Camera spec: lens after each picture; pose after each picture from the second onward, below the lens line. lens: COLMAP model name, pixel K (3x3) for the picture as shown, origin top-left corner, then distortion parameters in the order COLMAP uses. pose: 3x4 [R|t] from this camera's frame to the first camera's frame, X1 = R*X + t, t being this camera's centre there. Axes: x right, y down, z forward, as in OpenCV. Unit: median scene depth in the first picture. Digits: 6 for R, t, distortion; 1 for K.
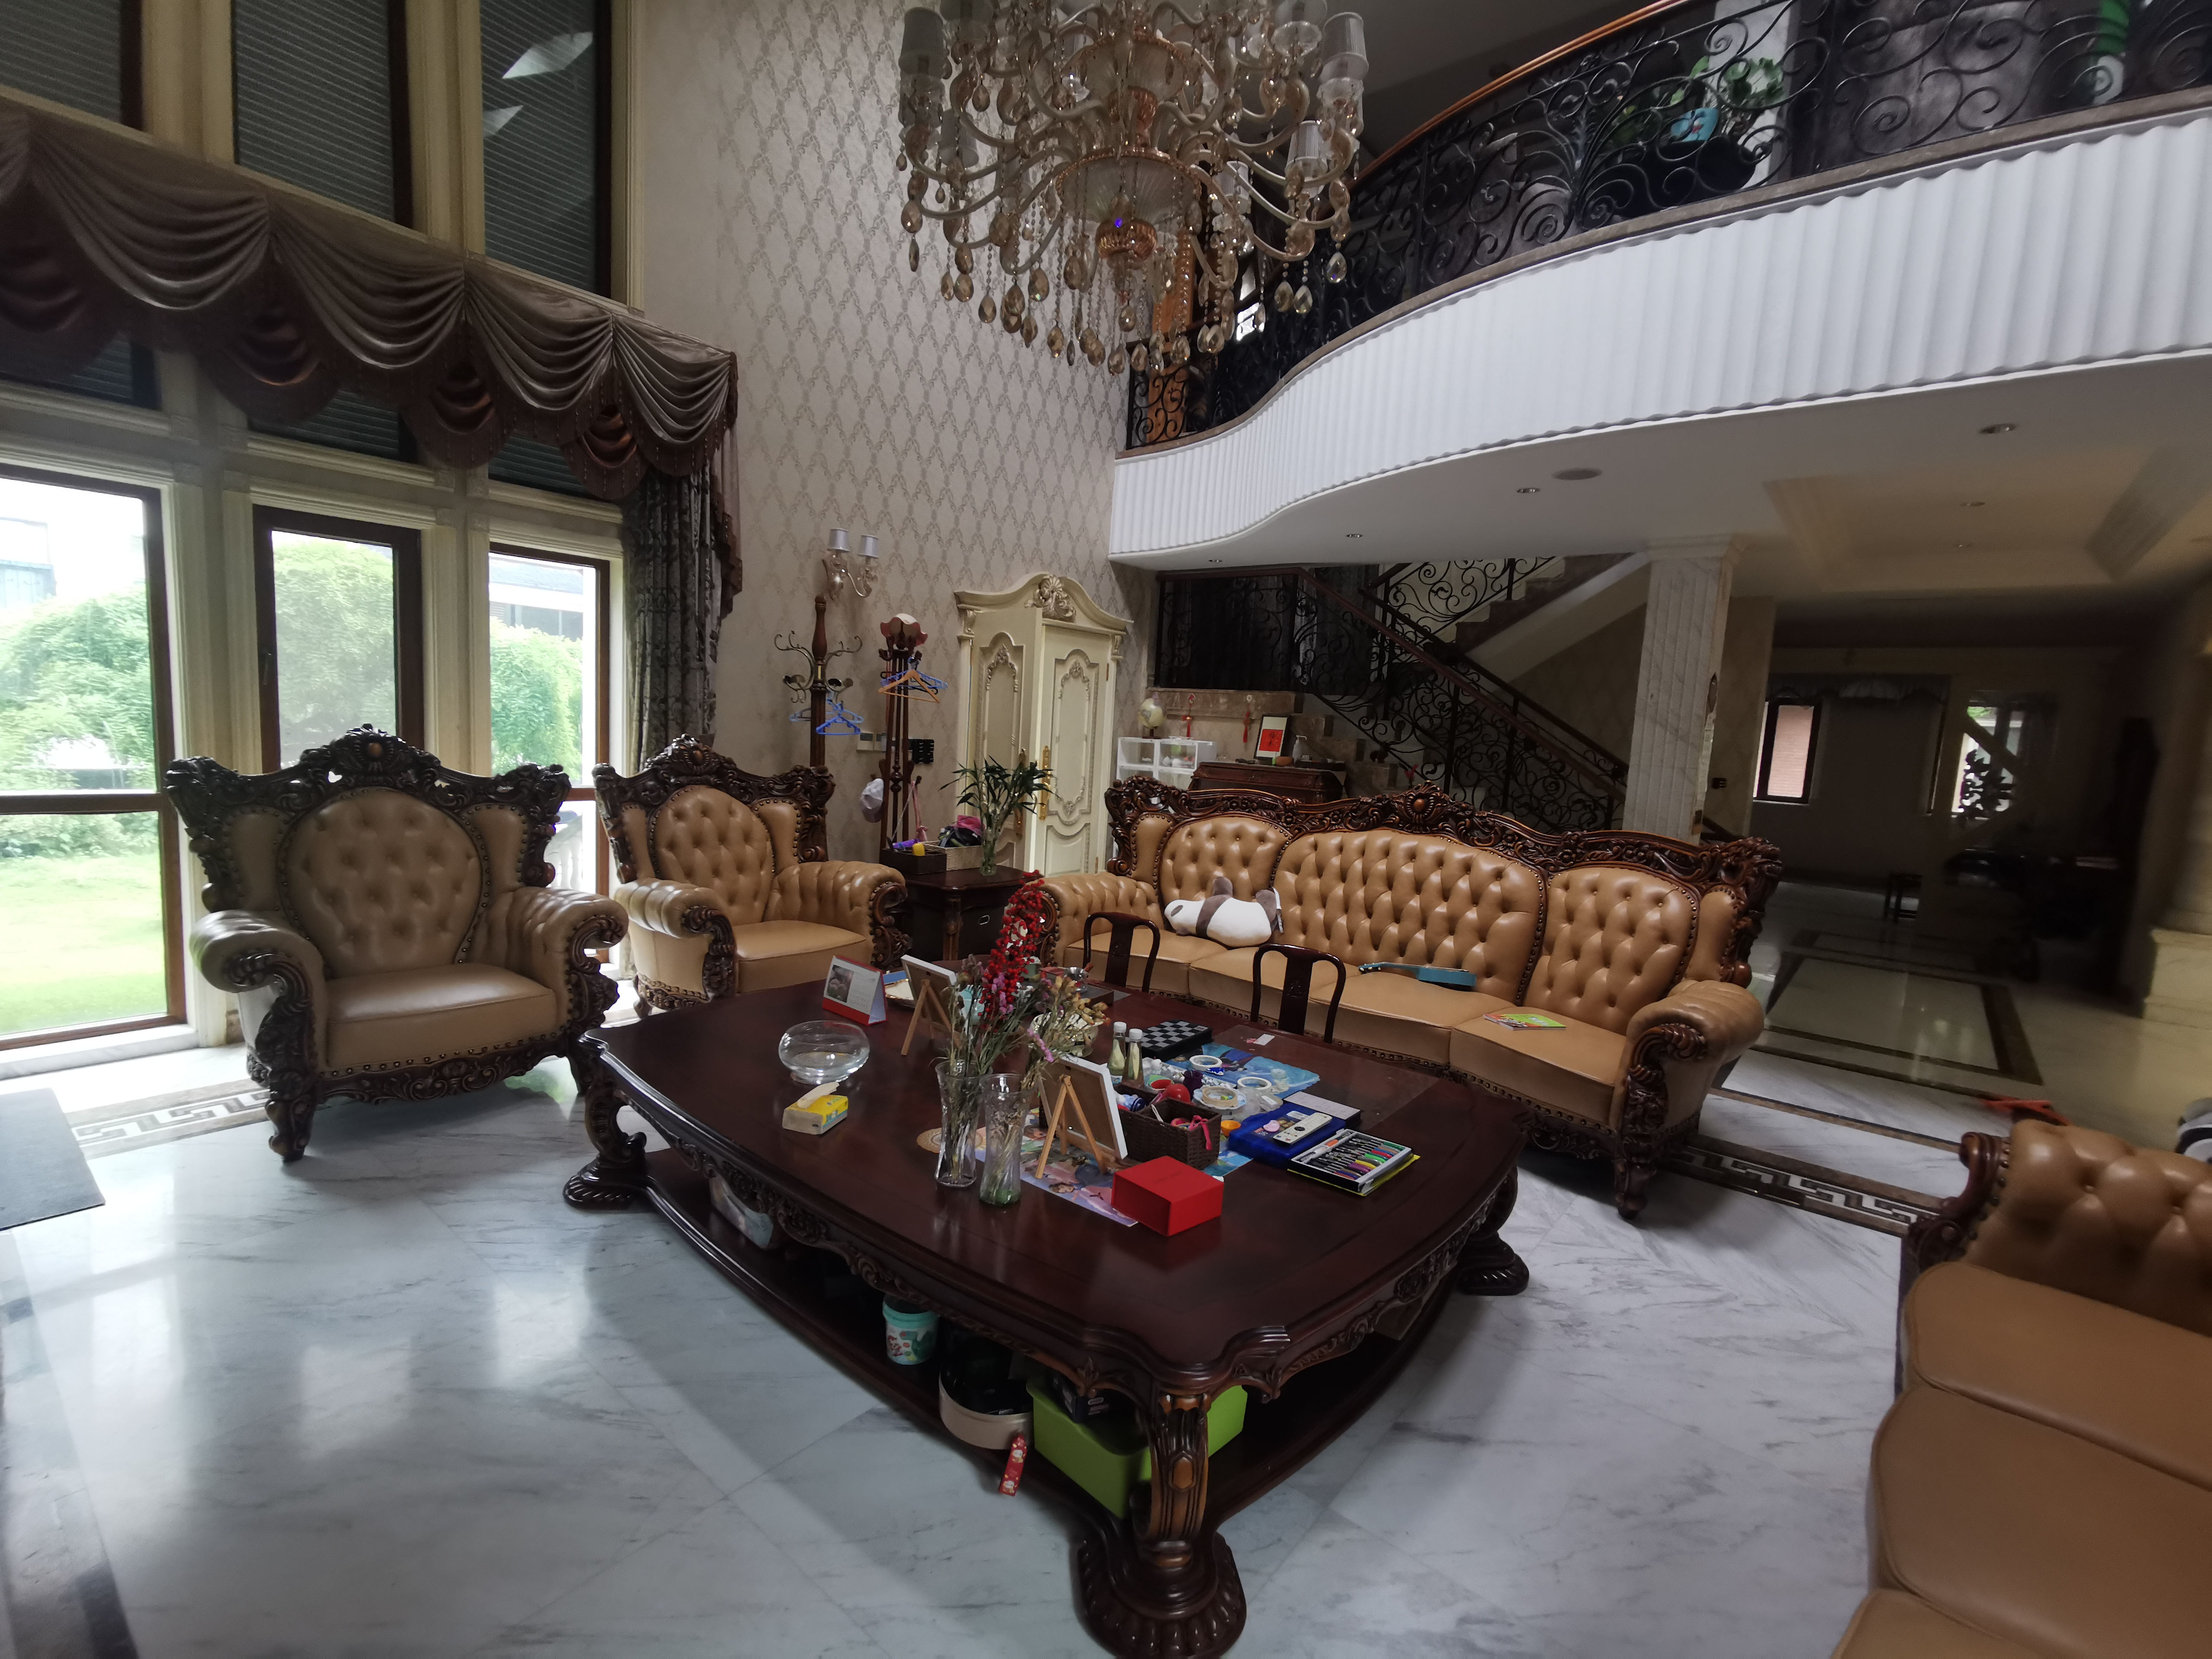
lens RADIAL K [[999.4, 0, 1099.6], [0, 999.4, 833.9], [0, 0, 1]] dist [0.000027, -0.000185]
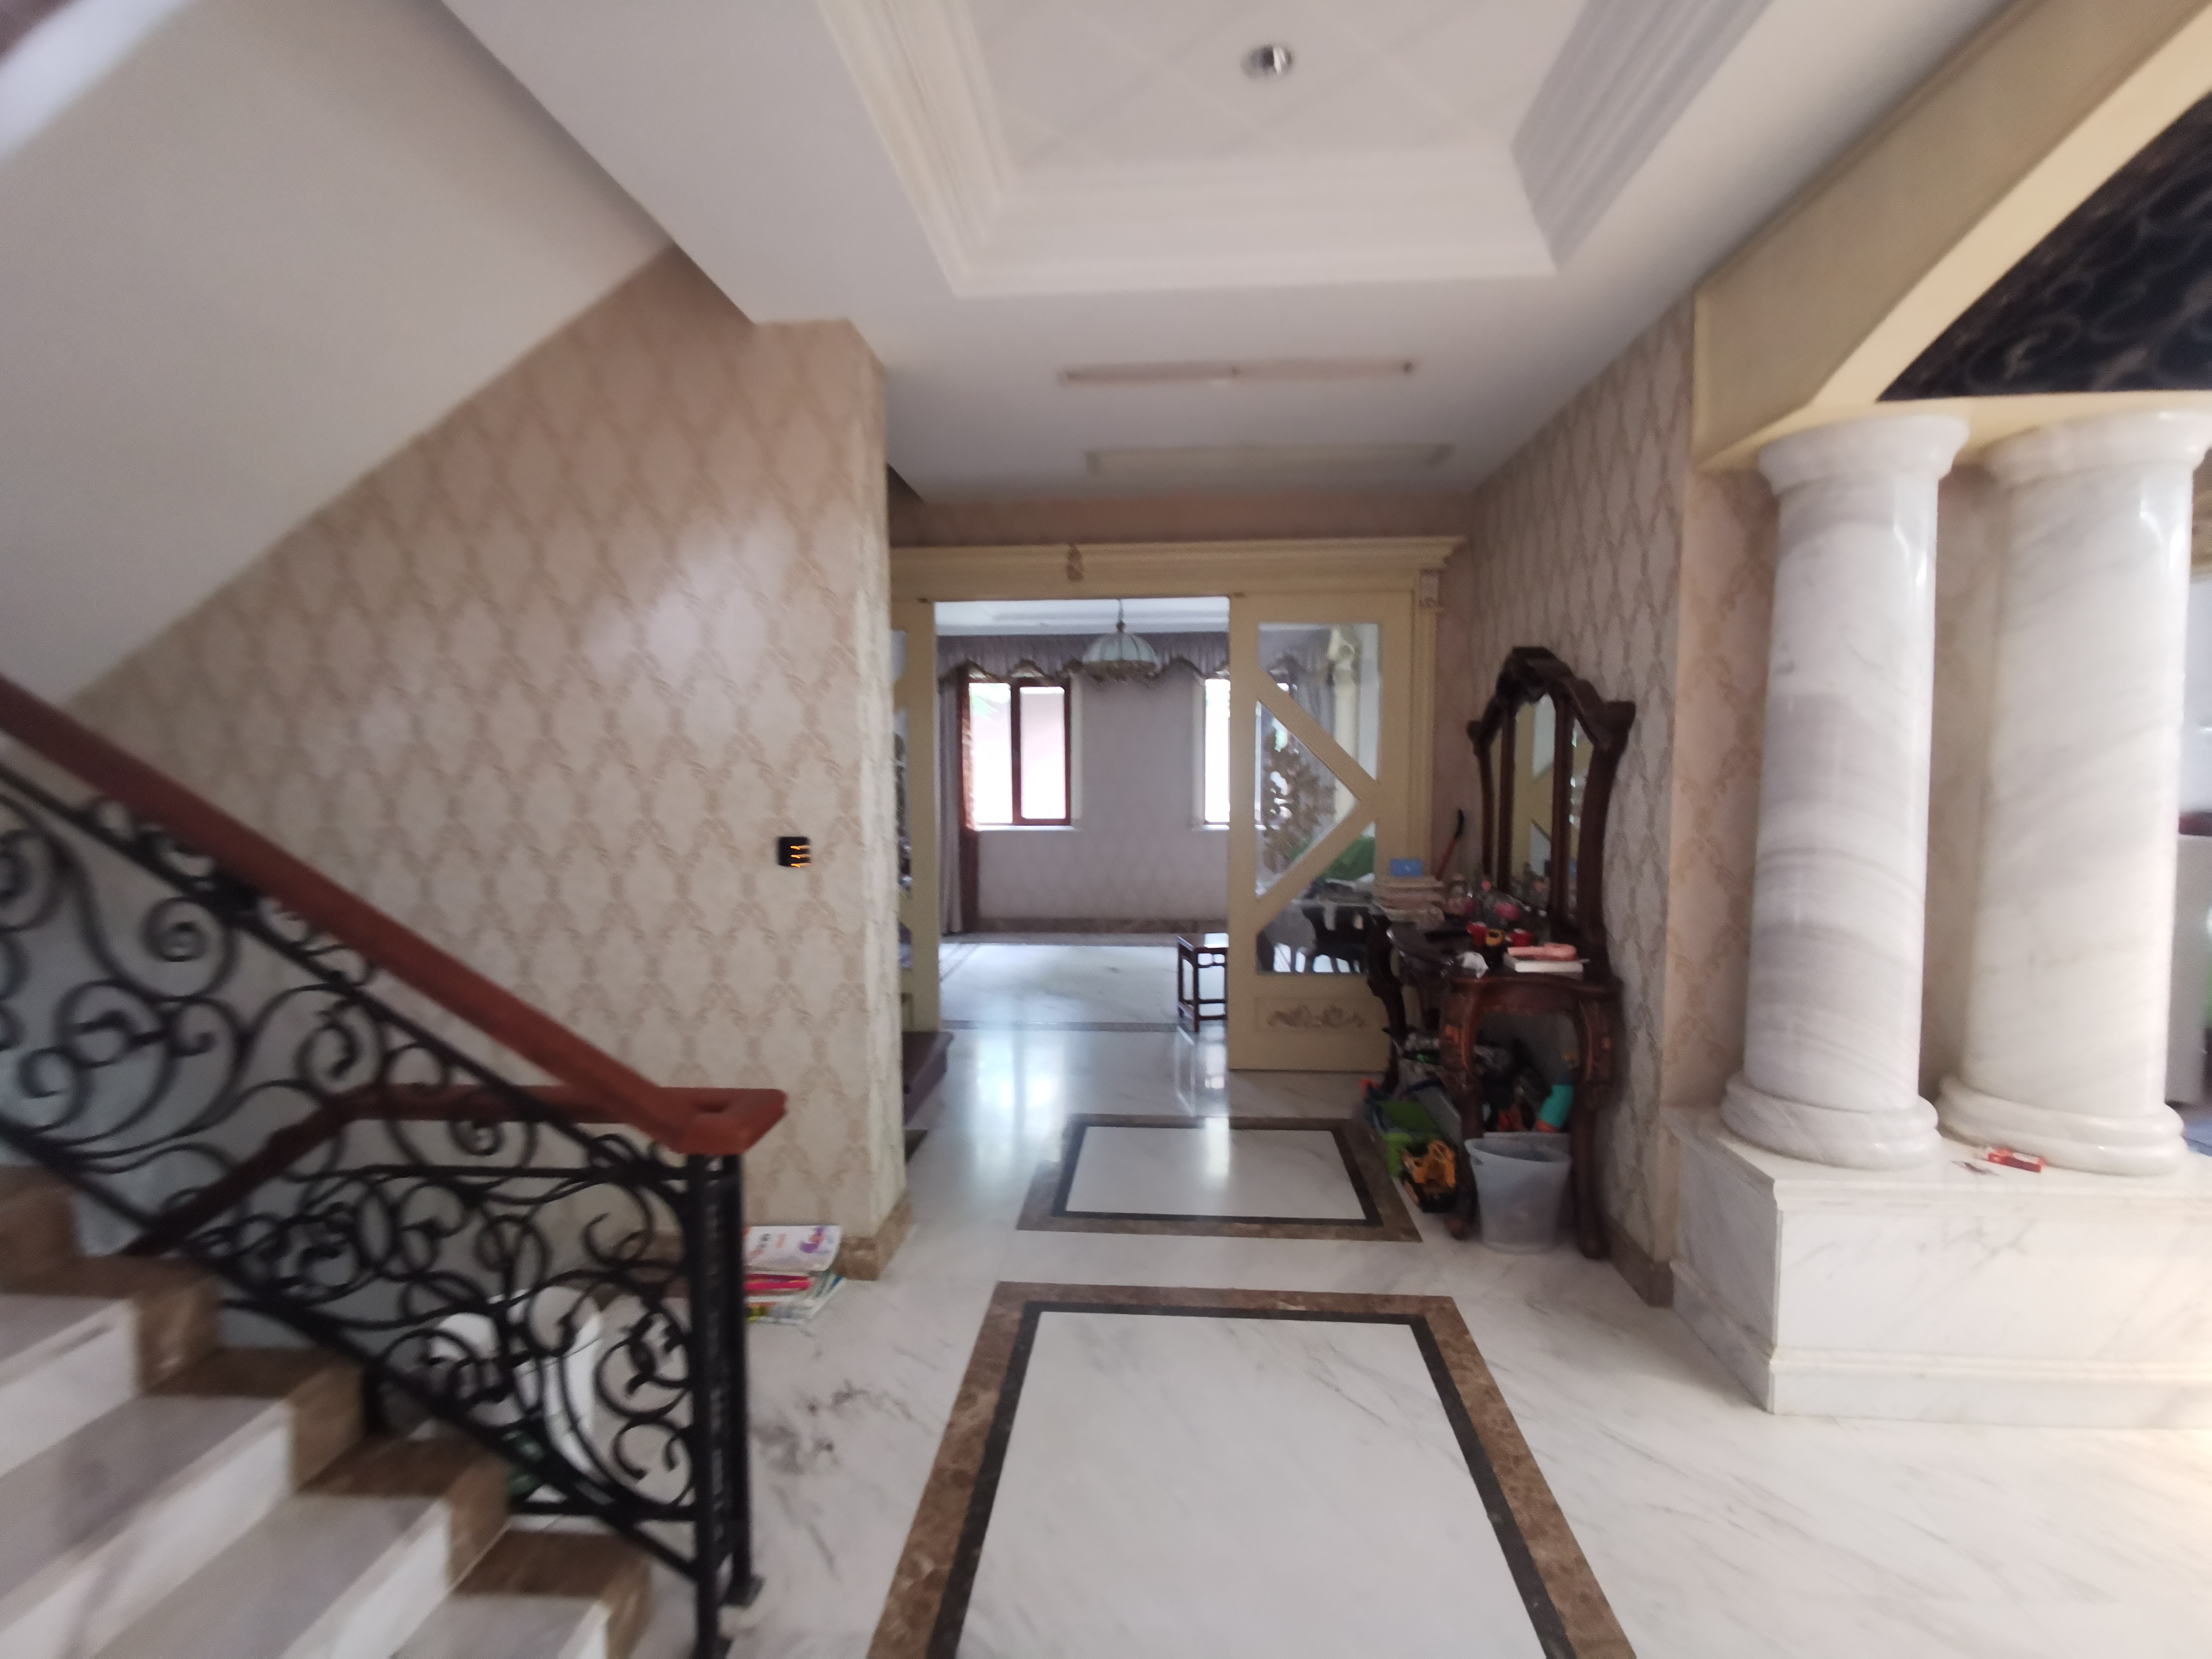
lens RADIAL K [[999.4, 0, 1099.6], [0, 999.4, 833.9], [0, 0, 1]] dist [0.000027, -0.000185]
pose [[0.821148, -0.105169, 0.560942, 0.726695], [0.118029, 0.992920, 0.013379, -0.068973], [-0.558378, 0.055221, 0.827747, 0.908010]]
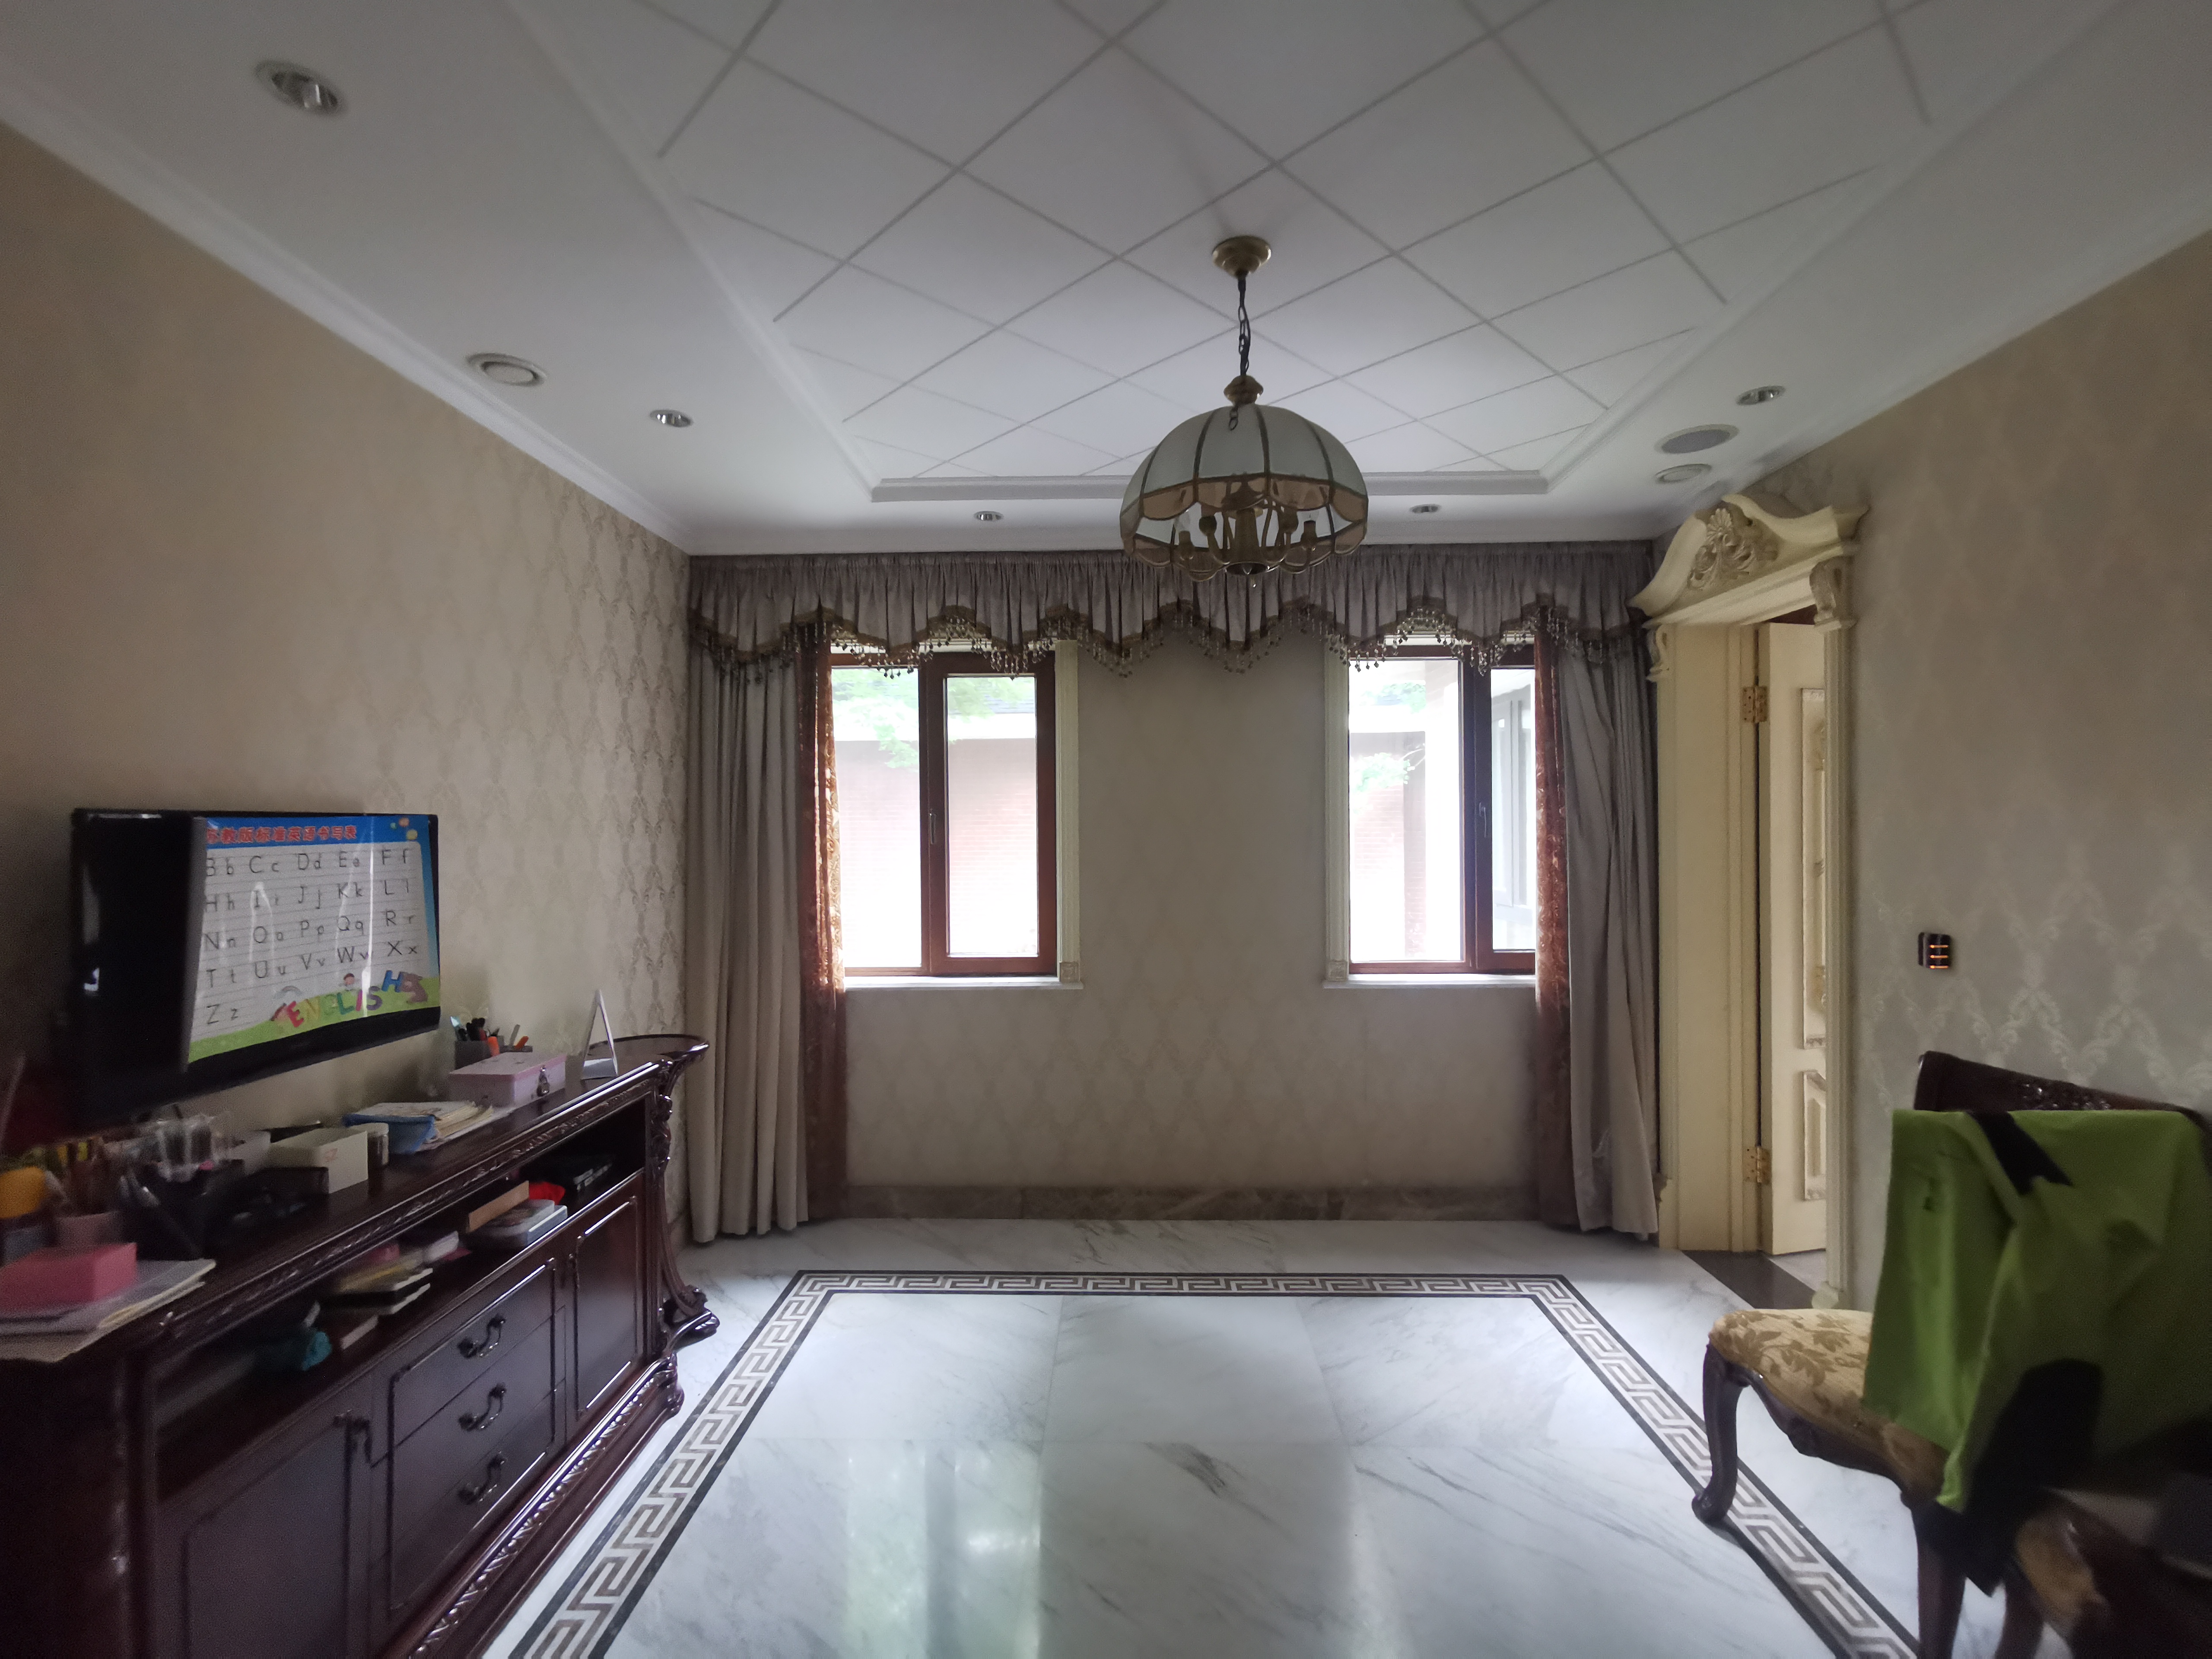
lens RADIAL K [[999.4, 0, 1099.6], [0, 999.4, 833.9], [0, 0, 1]] dist [0.000027, -0.000185]
pose [[0.794070, -0.064564, 0.604388, 1.134337], [0.122832, 0.990873, -0.055532, -0.118519], [-0.595286, 0.118334, 0.794753, 1.570026]]
